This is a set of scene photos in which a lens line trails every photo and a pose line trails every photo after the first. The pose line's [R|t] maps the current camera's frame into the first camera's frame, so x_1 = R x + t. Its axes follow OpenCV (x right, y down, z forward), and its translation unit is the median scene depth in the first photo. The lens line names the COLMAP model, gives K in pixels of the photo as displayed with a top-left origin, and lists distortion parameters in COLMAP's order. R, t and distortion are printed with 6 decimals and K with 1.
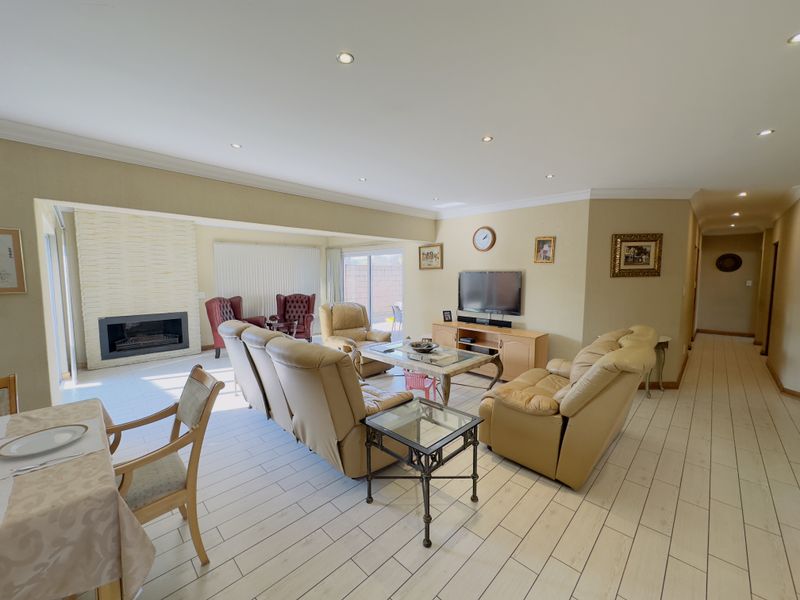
lens RADIAL K [[319.7, 0, 398.3], [0, 319.7, 300.7], [0, 0, 1]] dist [-0.002349, -0.000099]
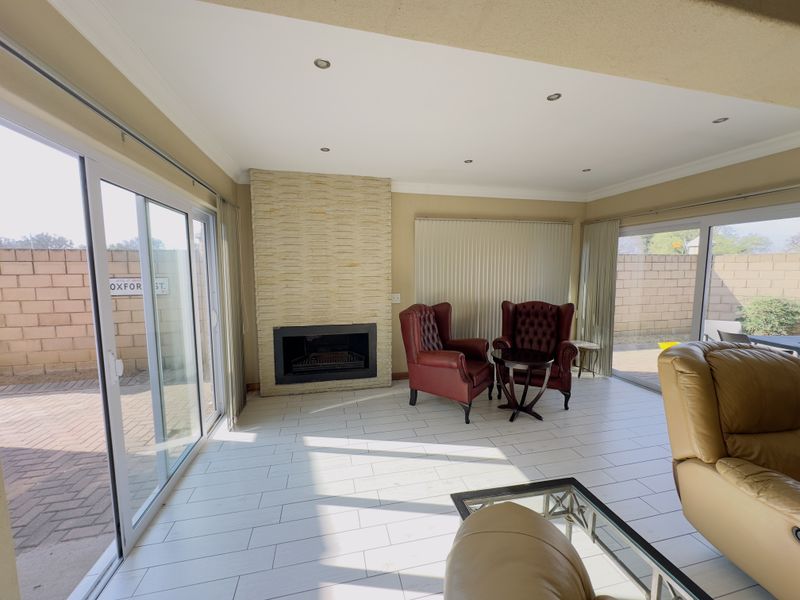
lens RADIAL K [[319.7, 0, 398.6], [0, 319.7, 301.5], [0, 0, 1]] dist [-0.002349, -0.000099]
pose [[0.850824, 0.053909, -0.522678, -0.302311], [-0.043761, 0.998537, 0.031755, -0.038406], [0.523626, -0.004145, 0.851938, 0.501494]]
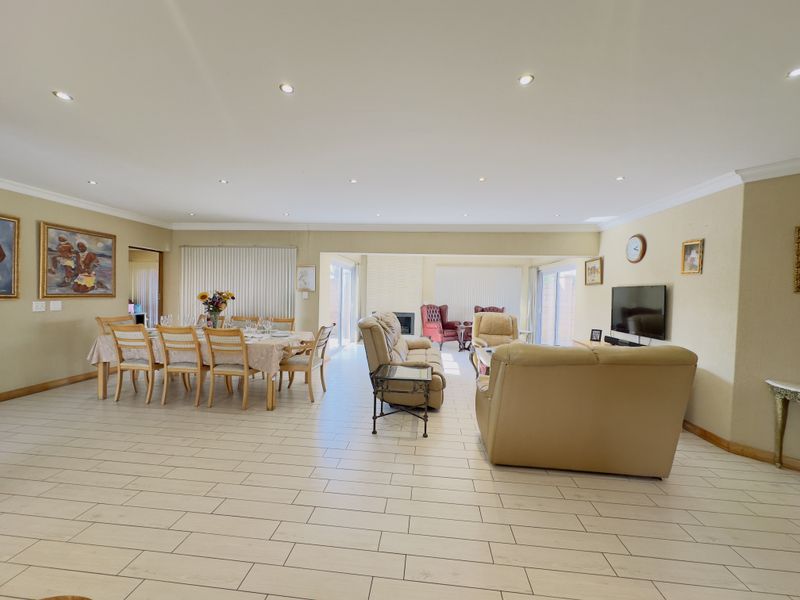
lens RADIAL K [[319.7, 0, 397.5], [0, 319.7, 295.7], [0, 0, 1]] dist [-0.002349, -0.000099]
pose [[0.632587, 0.025596, -0.774066, 0.506336], [-0.090879, 0.995002, -0.041366, 0.025985], [0.769139, 0.096514, 0.631752, -0.025537]]
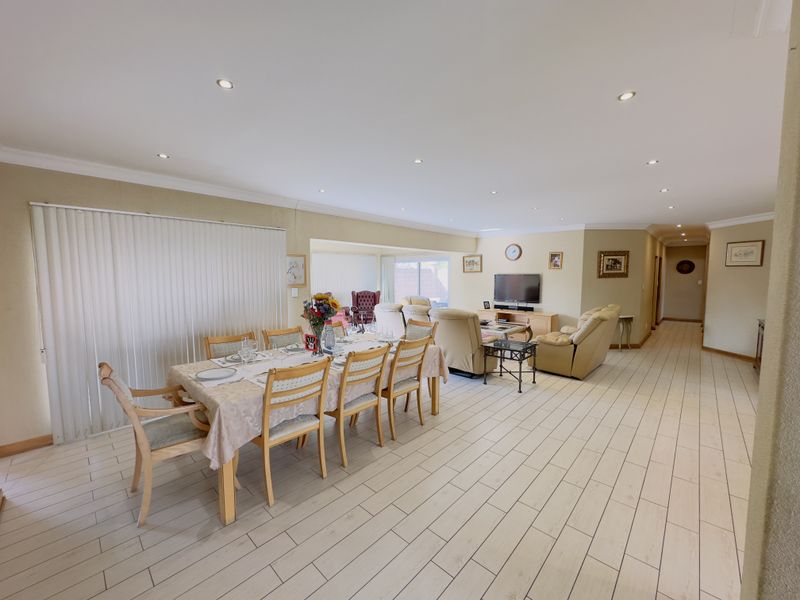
lens RADIAL K [[319.7, 0, 398.6], [0, 319.7, 302.3], [0, 0, 1]] dist [-0.002349, -0.000099]
pose [[0.999659, -0.003263, 0.025920, -0.286248], [0.003231, 0.999994, 0.001286, 0.033083], [-0.025924, -0.001202, 0.999663, -0.440297]]
